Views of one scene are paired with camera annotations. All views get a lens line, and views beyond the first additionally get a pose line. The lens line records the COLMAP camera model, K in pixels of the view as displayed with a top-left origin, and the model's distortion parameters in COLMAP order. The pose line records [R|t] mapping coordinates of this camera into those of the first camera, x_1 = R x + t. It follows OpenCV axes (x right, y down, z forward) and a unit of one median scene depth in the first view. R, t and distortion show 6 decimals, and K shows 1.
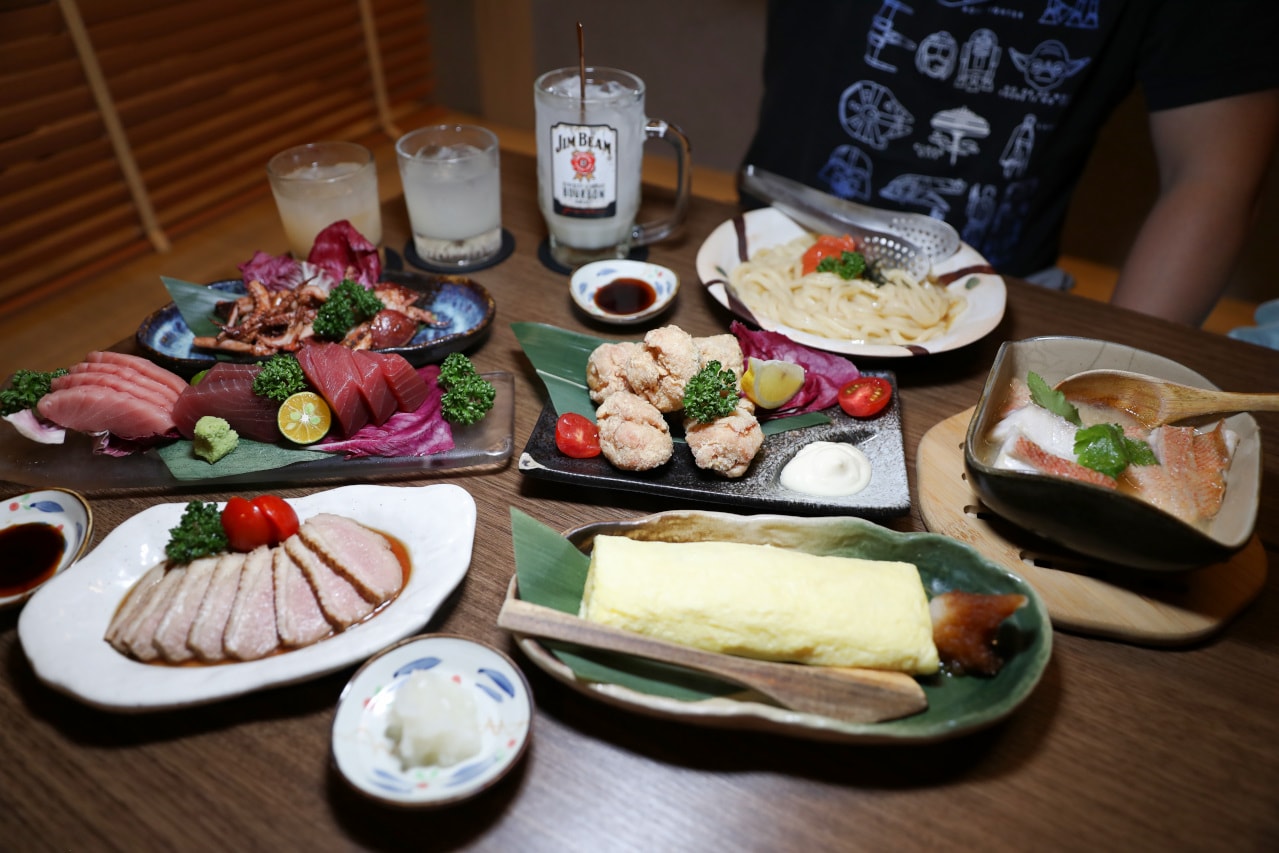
lens RADIAL K [[885.5, 0, 637.8], [0, 885.5, 456.3], [0, 0, 1]] dist [-0.004940, 0.000301]
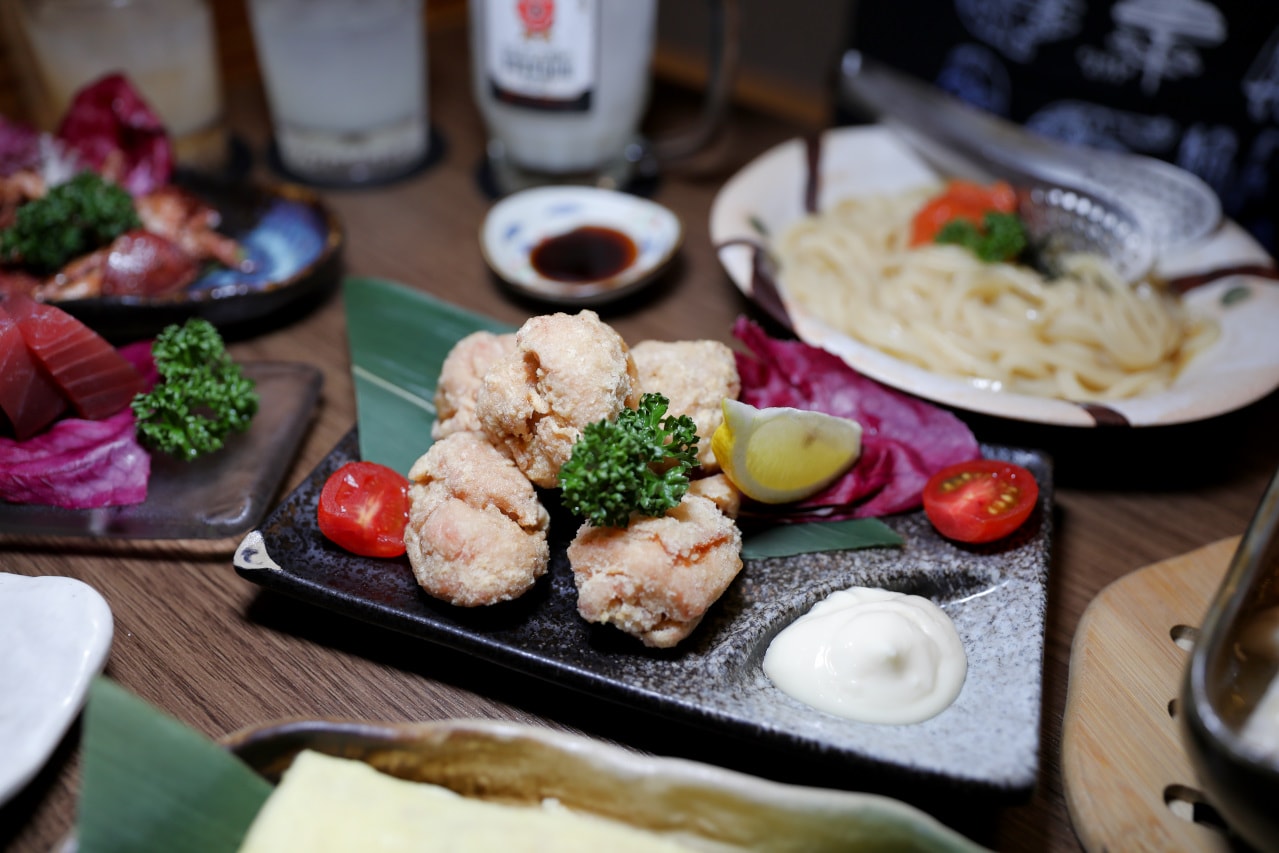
lens RADIAL K [[1091.1, 0, 639.5], [0, 1091.1, 426.5], [0, 0, 1]] dist [-0.007045, 0.000876]
pose [[0.985235, 0.122517, -0.119585, 0.146458], [-0.126525, 0.991610, -0.026489, -0.072057], [0.115337, 0.041228, 0.992471, 0.403755]]
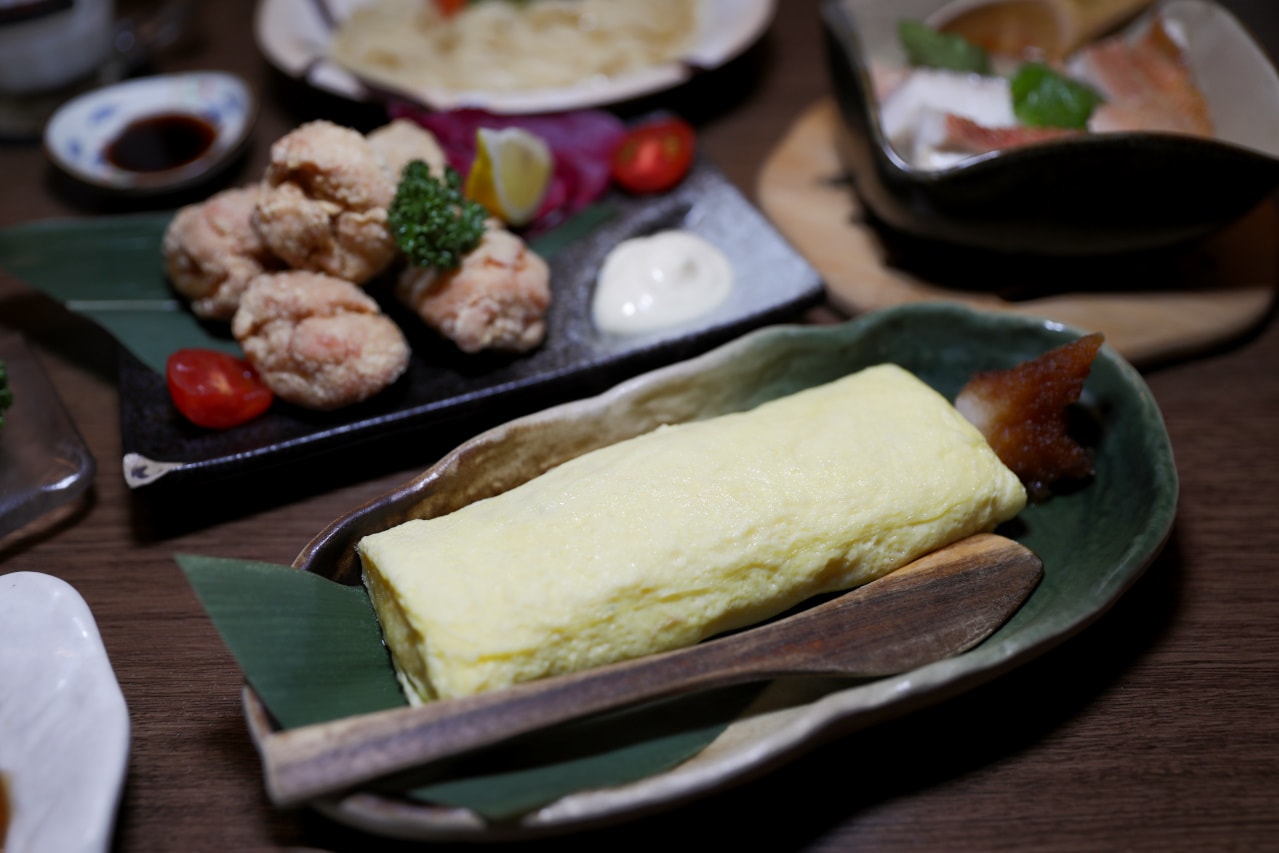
lens RADIAL K [[1185.6, 0, 639.5], [0, 1185.6, 426.5], [0, 0, 1]] dist [-0.112835, 0.346953]
pose [[0.856609, -0.376267, 0.353049, -0.104964], [0.363753, 0.925675, 0.103971, 0.016431], [-0.365930, 0.039360, 0.929810, 0.284957]]
